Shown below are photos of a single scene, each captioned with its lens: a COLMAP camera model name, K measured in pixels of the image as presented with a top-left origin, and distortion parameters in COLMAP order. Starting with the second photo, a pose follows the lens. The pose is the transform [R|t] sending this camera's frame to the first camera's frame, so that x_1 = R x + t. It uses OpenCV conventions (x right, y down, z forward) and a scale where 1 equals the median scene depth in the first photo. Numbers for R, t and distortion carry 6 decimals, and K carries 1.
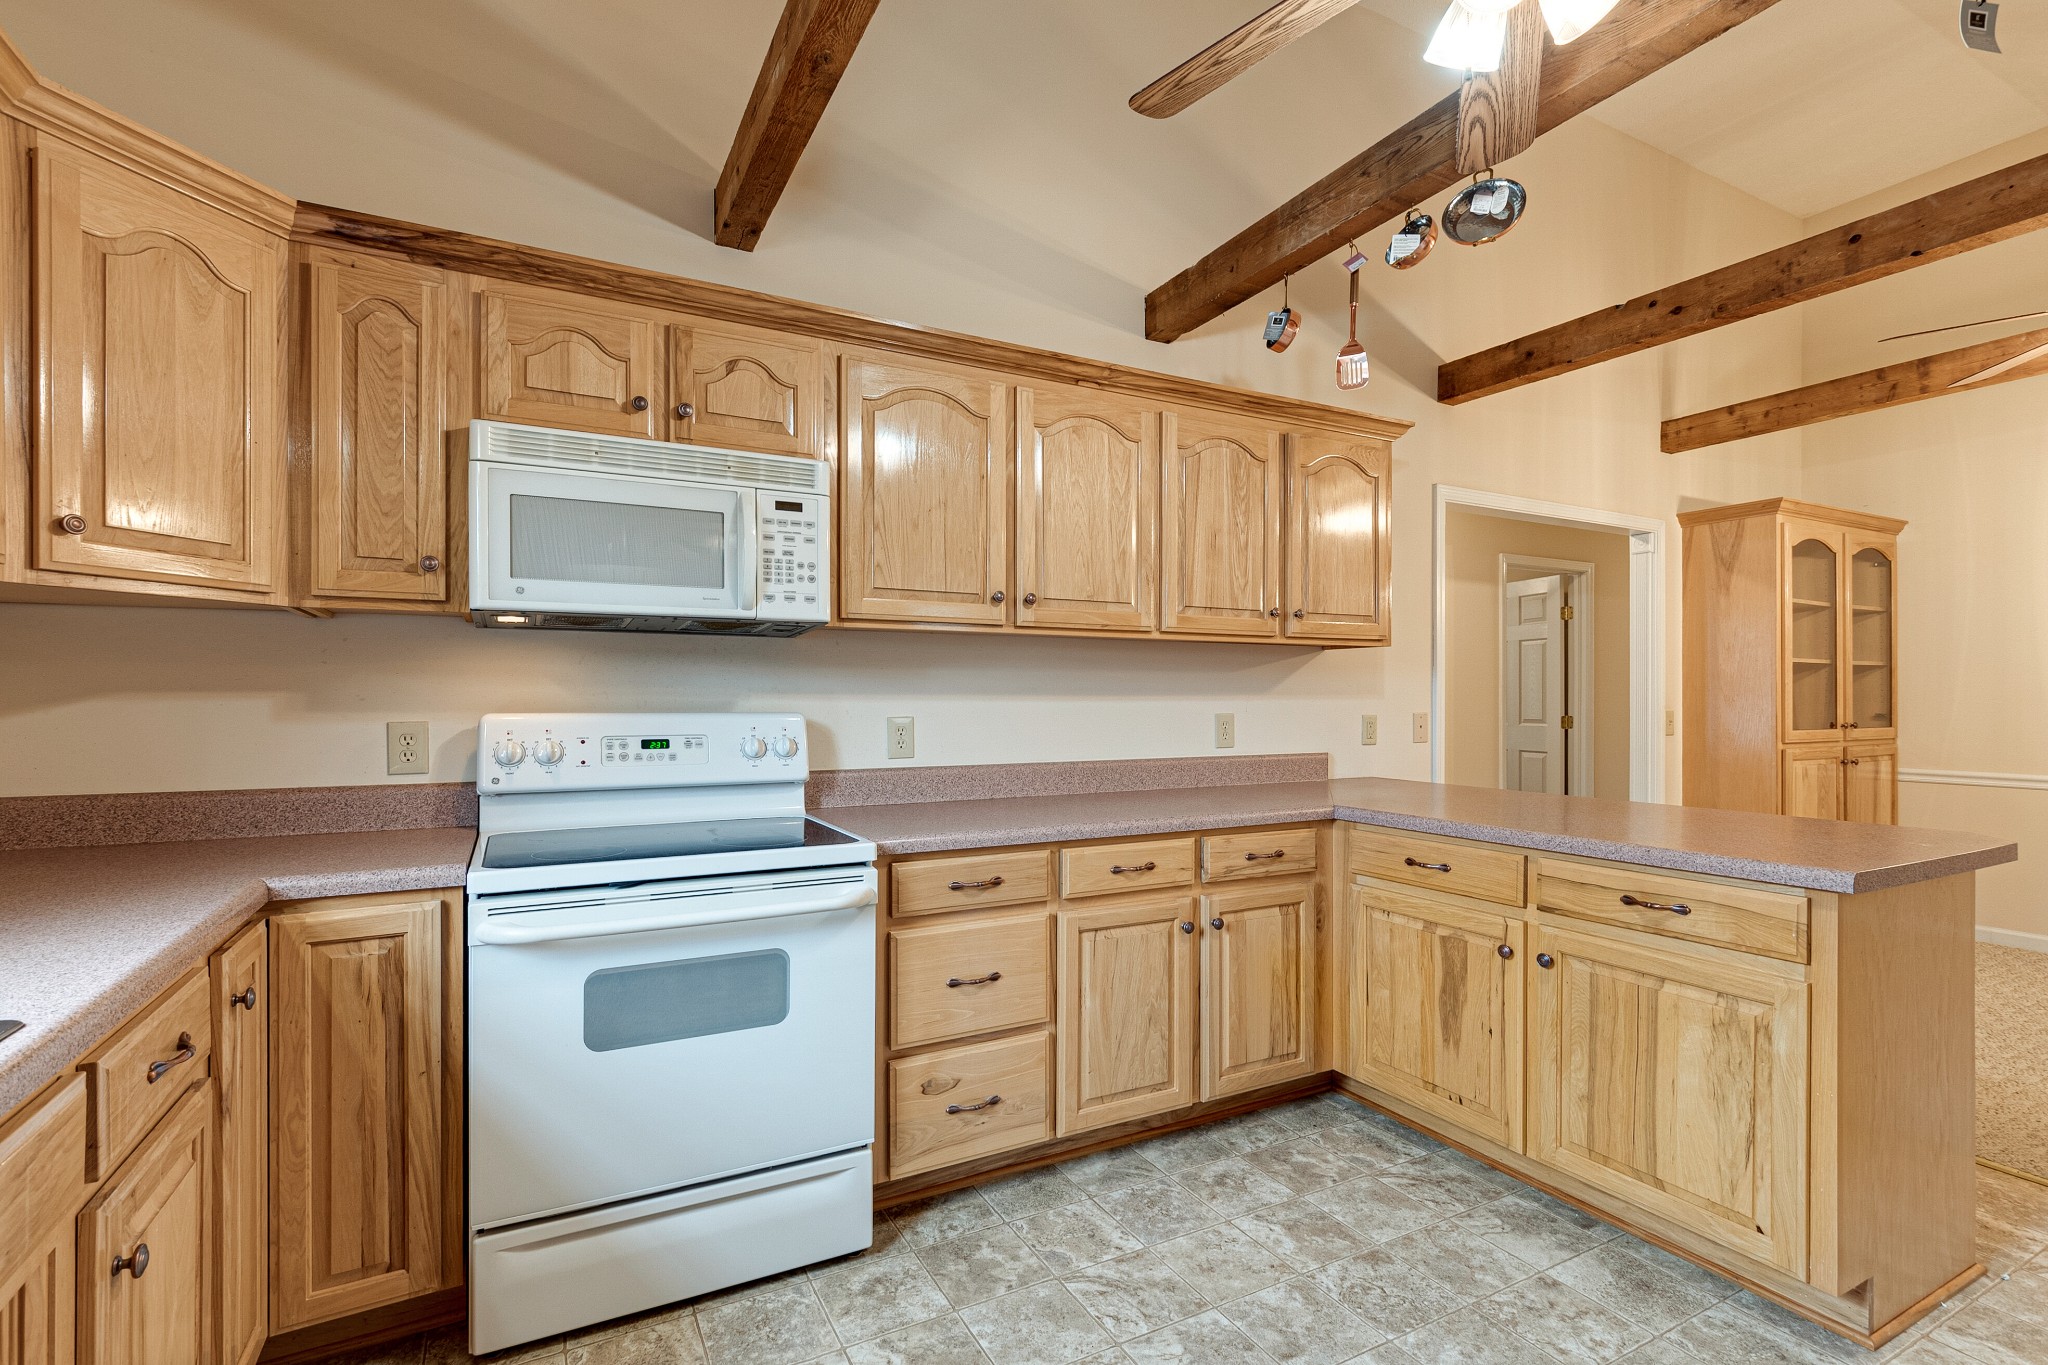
lens RADIAL K [[957.8, 0, 996.8], [0, 957.8, 693.7], [0, 0, 1]] dist [0.004276, -0.000009]
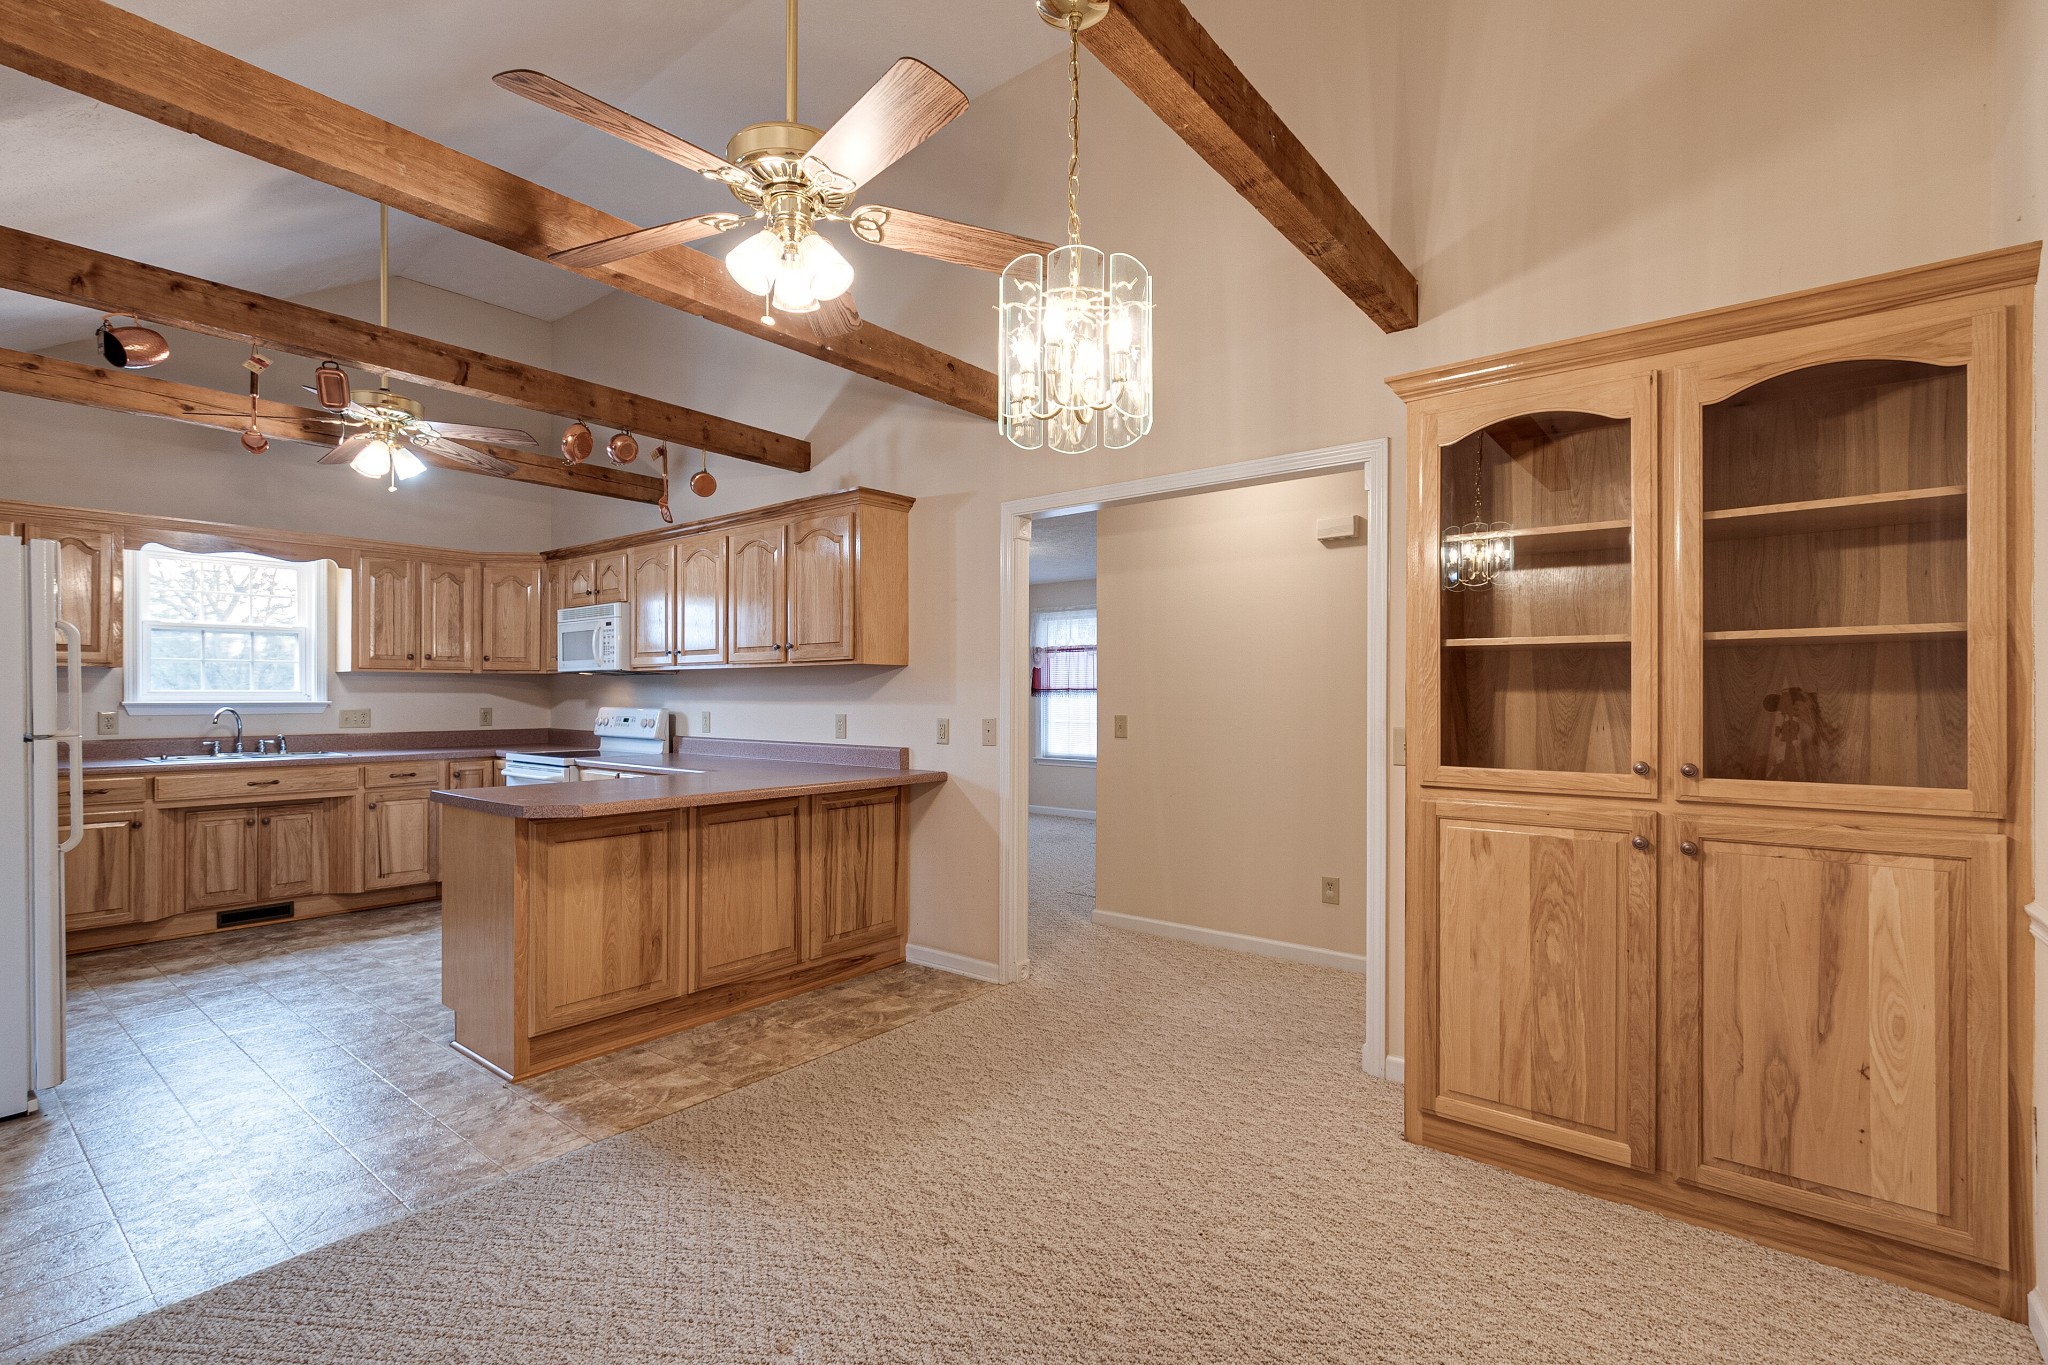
lens RADIAL K [[905.4, 0, 974.3], [0, 905.4, 694.0], [0, 0, 1]] dist [-0.004454, -0.000232]
pose [[0.377640, -0.003395, -0.925946, 2.184001], [0.002382, 0.999994, -0.002695, -0.007434], [0.925949, -0.001188, 0.377646, 0.948966]]
